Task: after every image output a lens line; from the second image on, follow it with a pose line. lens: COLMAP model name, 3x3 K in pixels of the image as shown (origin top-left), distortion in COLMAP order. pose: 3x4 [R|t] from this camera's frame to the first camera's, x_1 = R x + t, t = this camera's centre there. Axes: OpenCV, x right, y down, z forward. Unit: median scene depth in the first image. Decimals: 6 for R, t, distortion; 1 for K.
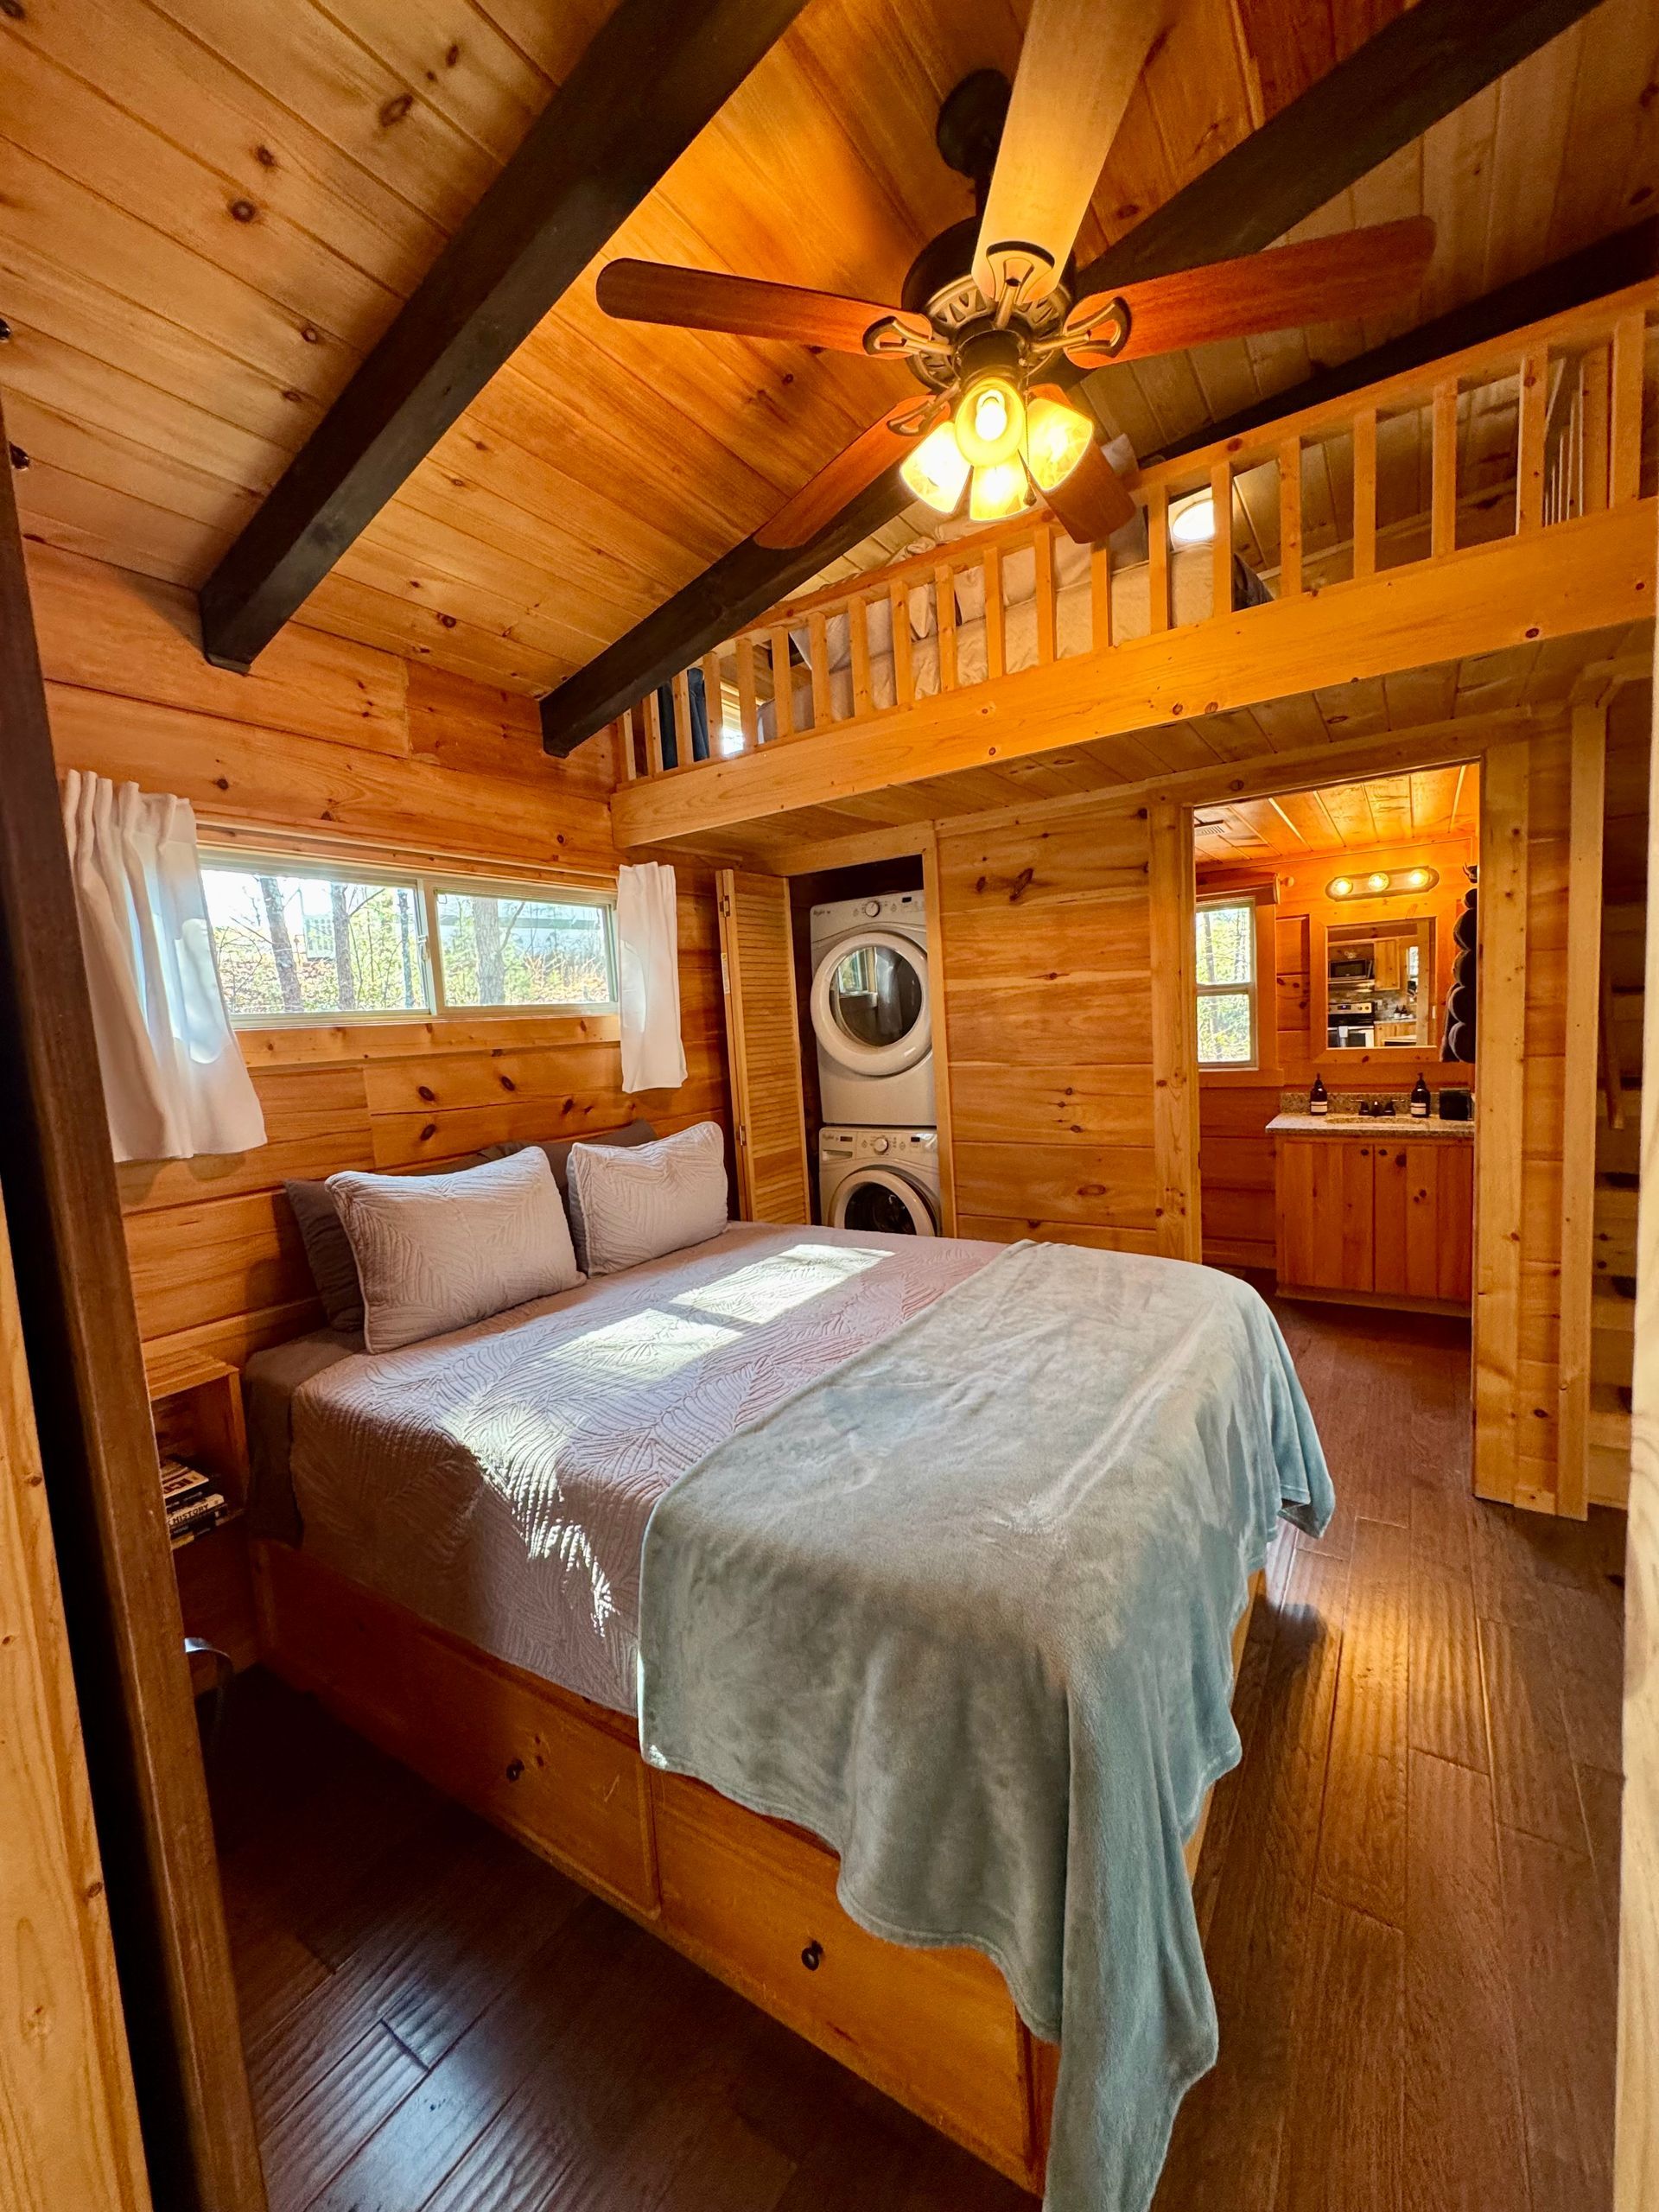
lens RADIAL K [[884.0, 0, 823.8], [0, 884.0, 1104.1], [0, 0, 1]] dist [-0.002974, -0.000044]
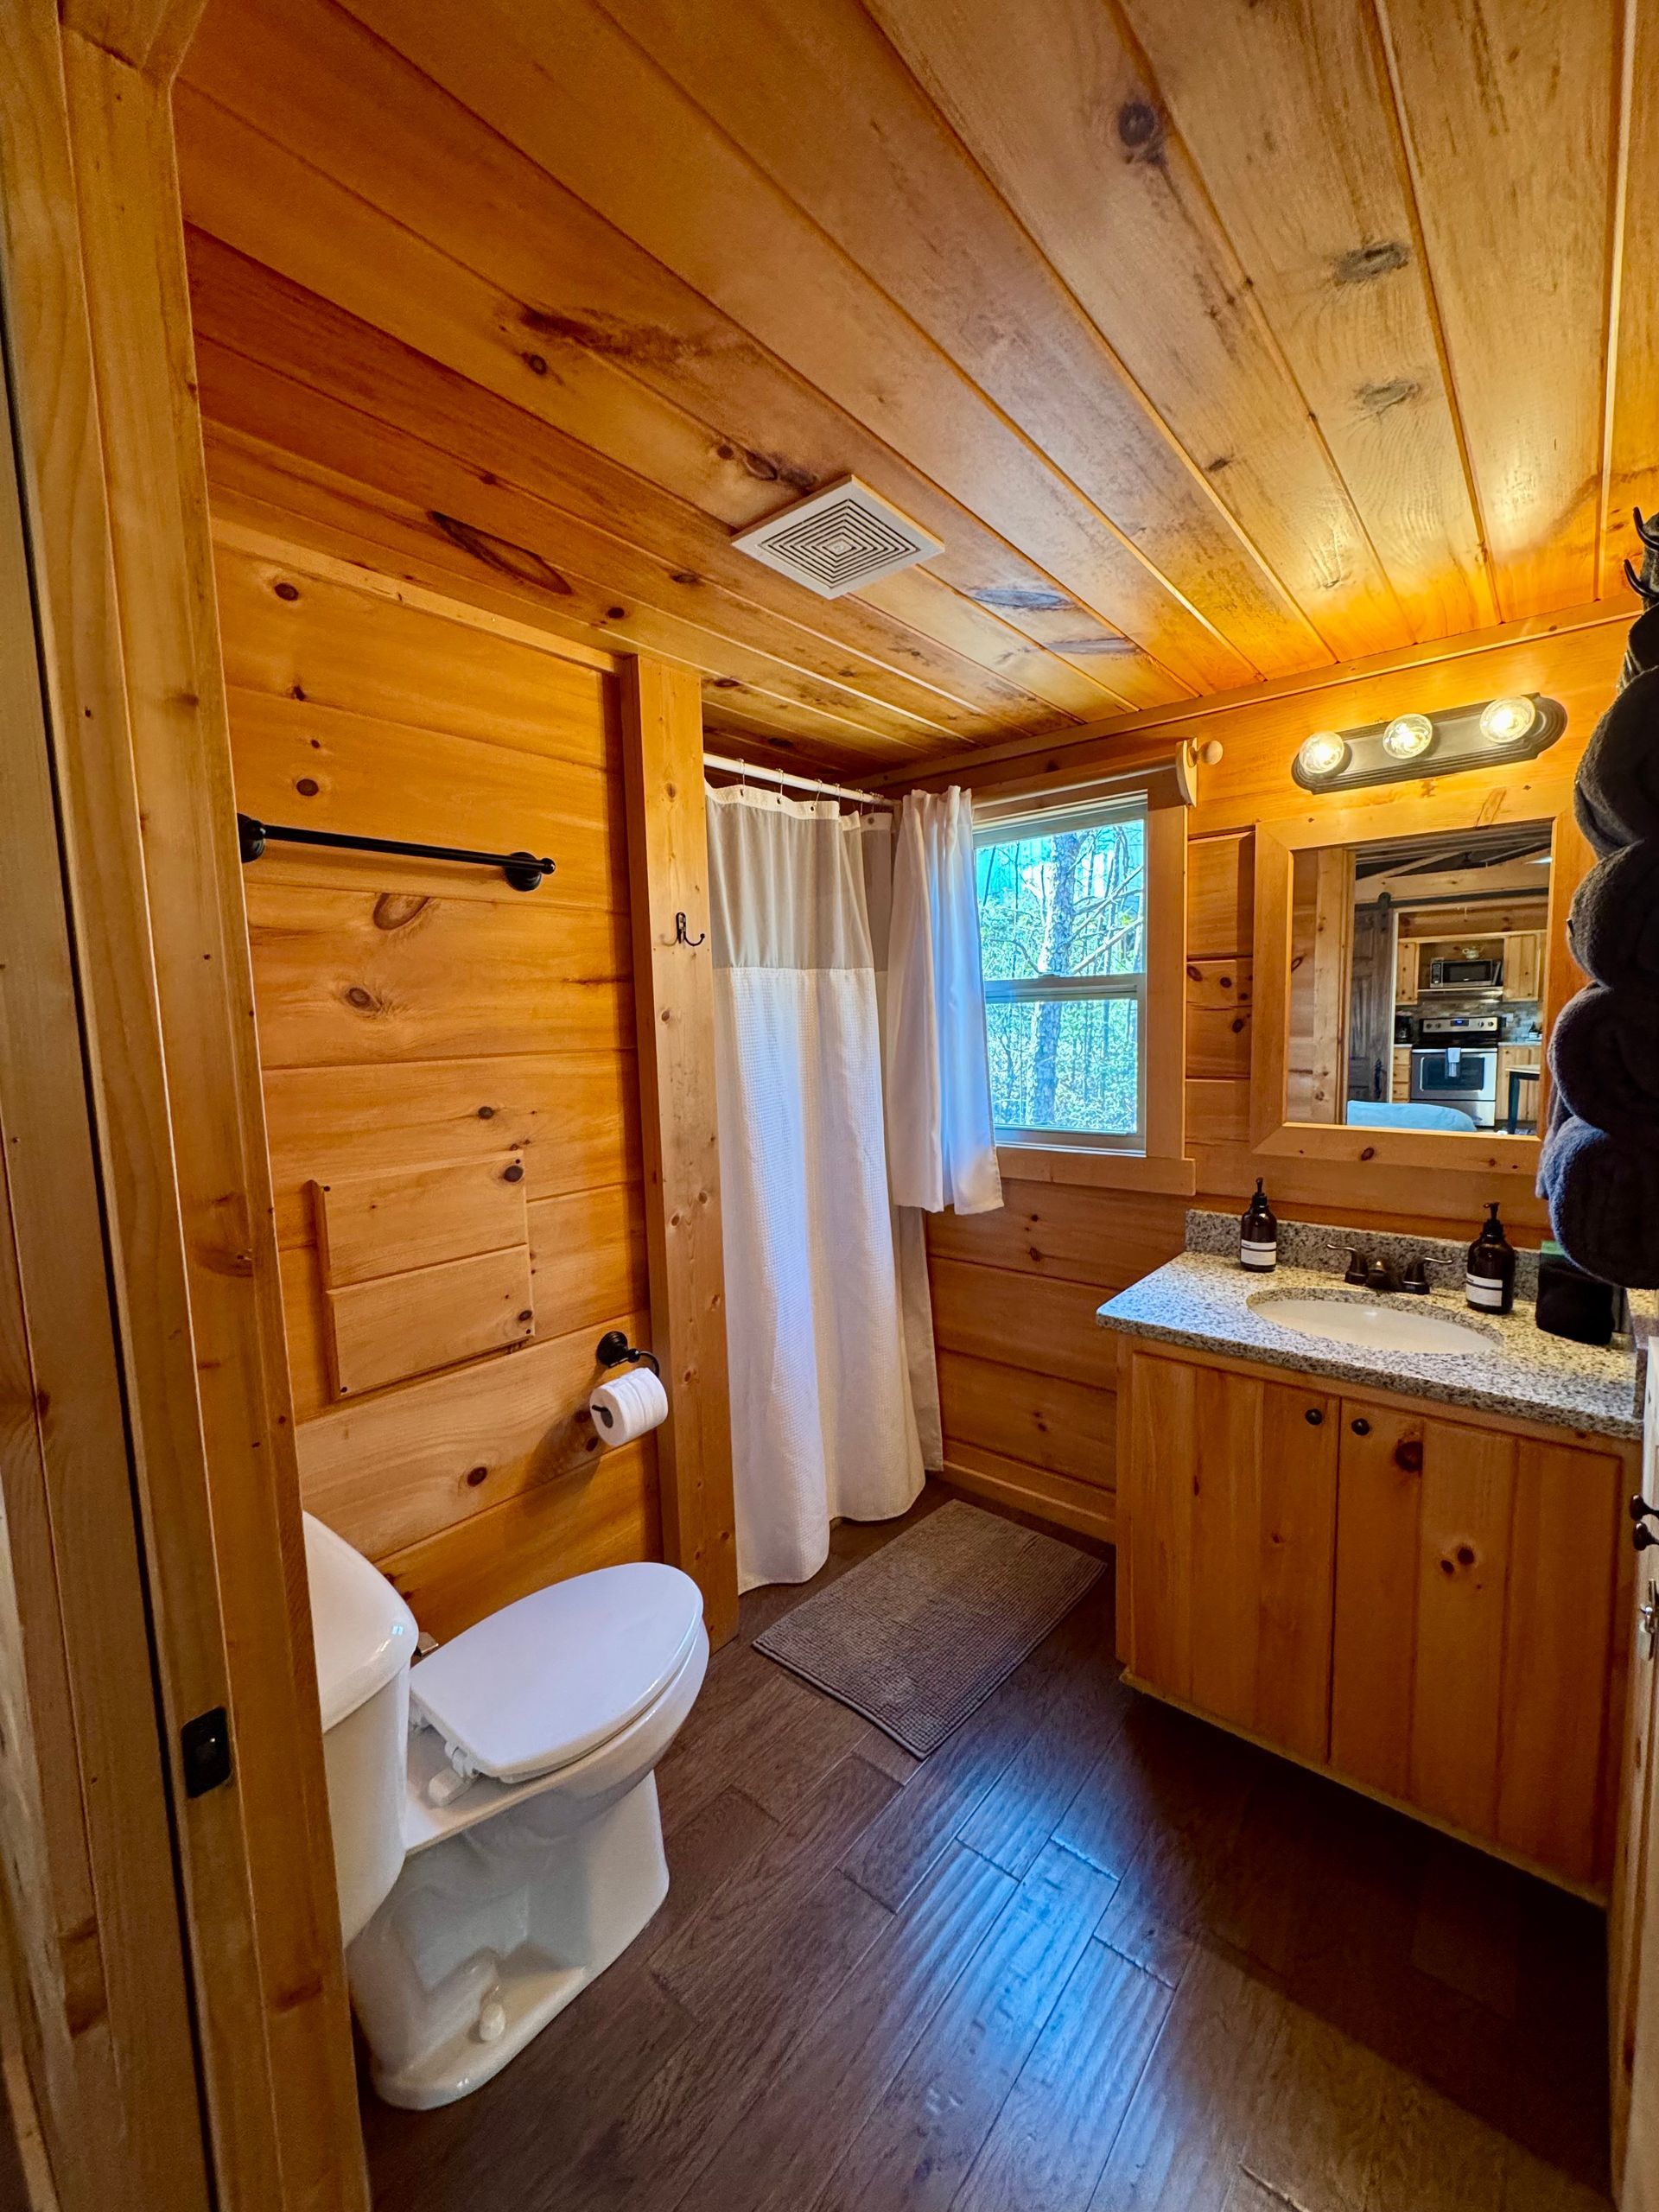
lens RADIAL K [[884.0, 0, 823.8], [0, 884.0, 1104.1], [0, 0, 1]] dist [-0.002974, -0.000044]
pose [[0.992757, 0.045070, -0.111362, 0.386080], [-0.044079, 0.998964, 0.011347, -0.067800], [0.111758, -0.006356, 0.993715, 0.525340]]
